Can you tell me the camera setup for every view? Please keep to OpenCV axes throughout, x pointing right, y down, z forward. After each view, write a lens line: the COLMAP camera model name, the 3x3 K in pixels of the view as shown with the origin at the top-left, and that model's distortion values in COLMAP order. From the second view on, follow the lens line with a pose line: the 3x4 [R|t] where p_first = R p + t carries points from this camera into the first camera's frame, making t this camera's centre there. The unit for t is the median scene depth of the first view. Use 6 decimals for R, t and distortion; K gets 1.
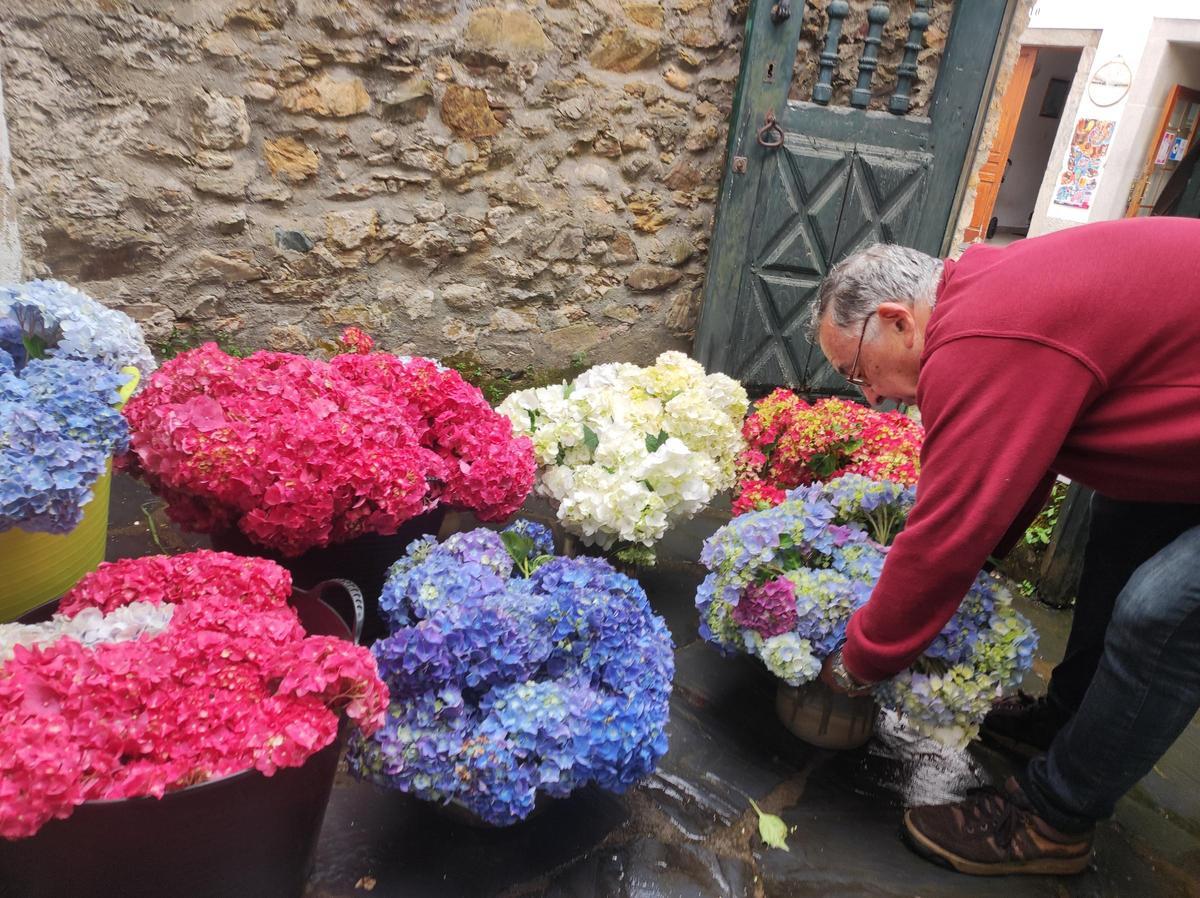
lens RADIAL K [[877.2, 0, 609.7], [0, 877.2, 449.7], [0, 0, 1]] dist [0.031985, -0.026108]
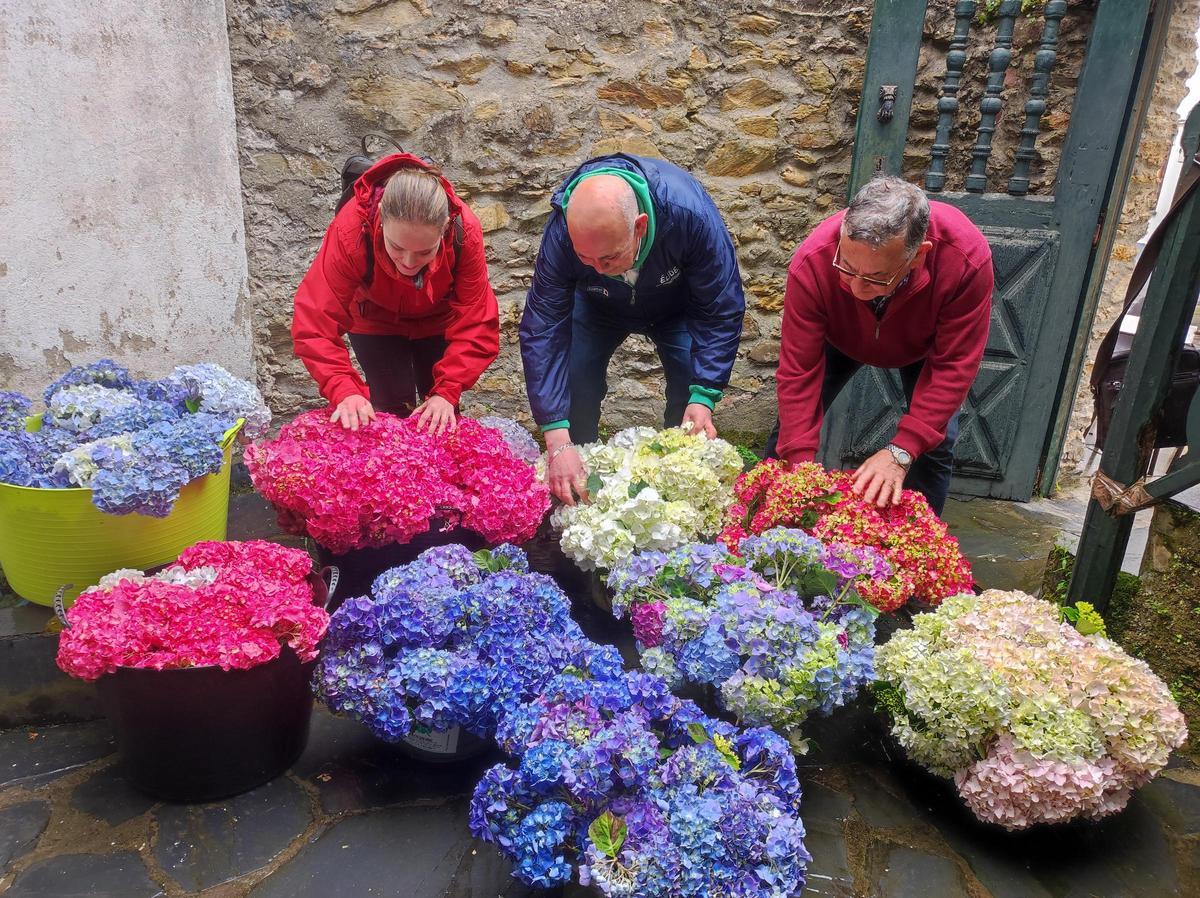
lens RADIAL K [[877.2, 0, 603.0], [0, 877.2, 439.3], [0, 0, 1]] dist [0.031985, -0.026108]
pose [[0.942023, 0.033402, -0.333882, 0.267022], [-0.060828, 0.995546, -0.072025, 0.005936], [0.329990, 0.088158, 0.939859, -0.114136]]
